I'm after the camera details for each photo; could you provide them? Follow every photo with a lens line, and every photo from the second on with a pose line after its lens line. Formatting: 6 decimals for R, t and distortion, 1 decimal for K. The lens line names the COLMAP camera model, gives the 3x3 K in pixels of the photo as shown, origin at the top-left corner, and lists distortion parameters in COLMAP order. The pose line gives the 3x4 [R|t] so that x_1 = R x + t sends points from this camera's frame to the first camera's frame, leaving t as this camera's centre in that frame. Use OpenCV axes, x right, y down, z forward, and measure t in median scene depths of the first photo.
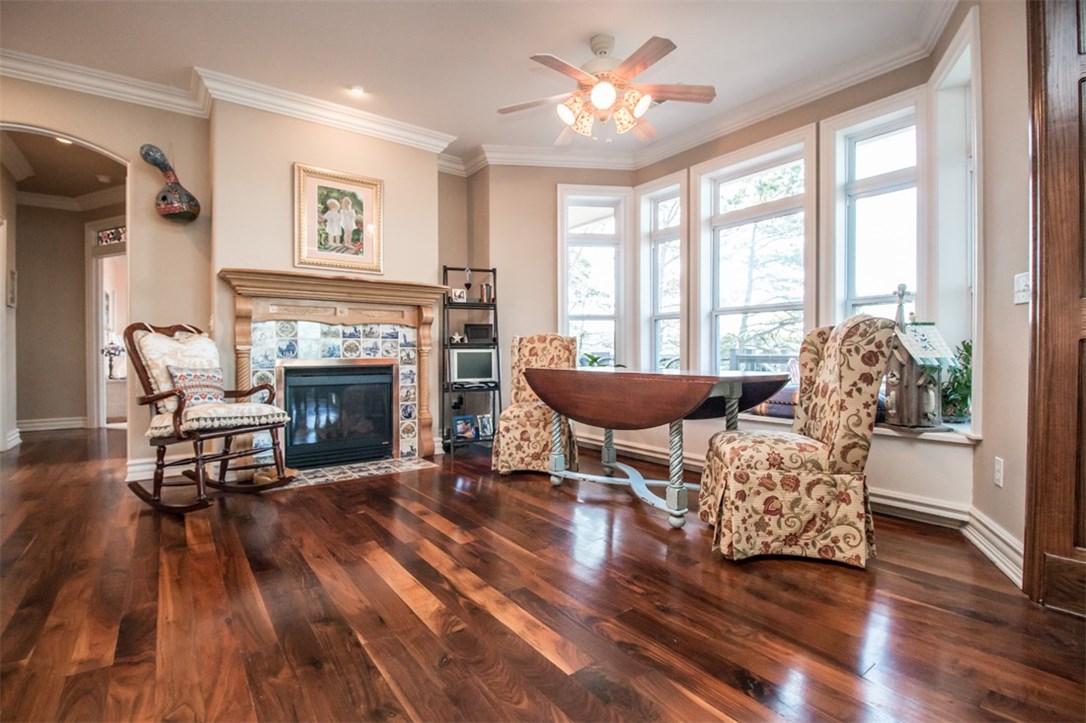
lens RADIAL K [[504.5, 0, 542.3], [0, 504.5, 355.6], [0, 0, 1]] dist [-0.004434, -0.001064]
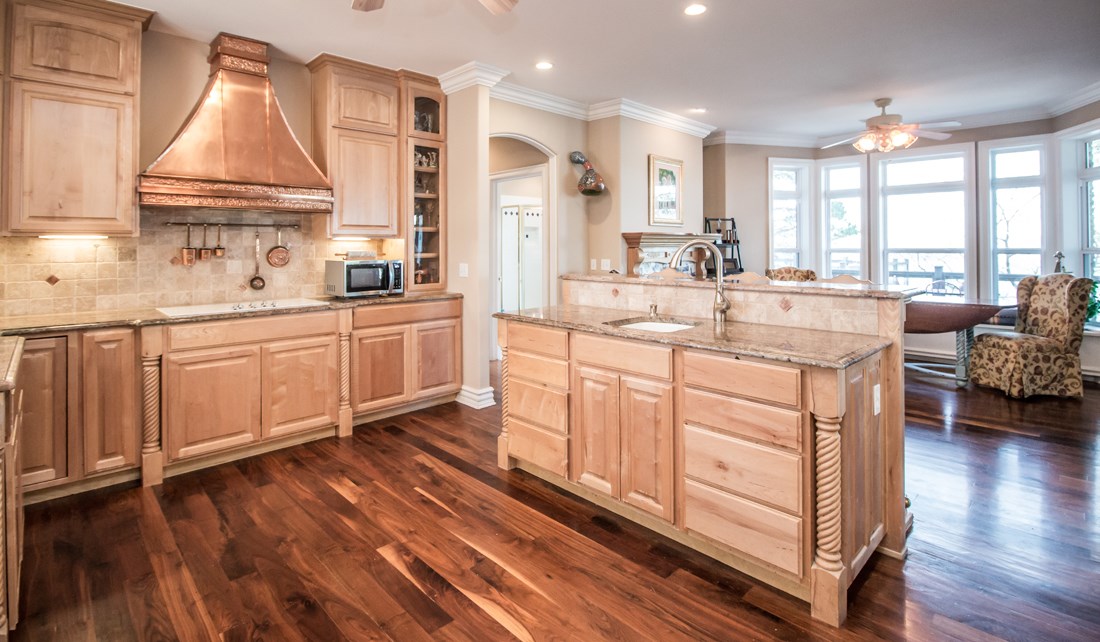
lens RADIAL K [[517.3, 0, 533.9], [0, 517.3, 240.9], [0, 0, 1]] dist [-0.014014, -0.001782]
pose [[0.993335, 0.002044, 0.115246, -1.776542], [-0.000107, 0.999859, -0.016807, -0.185637], [-0.115264, 0.016682, 0.993195, -0.797054]]
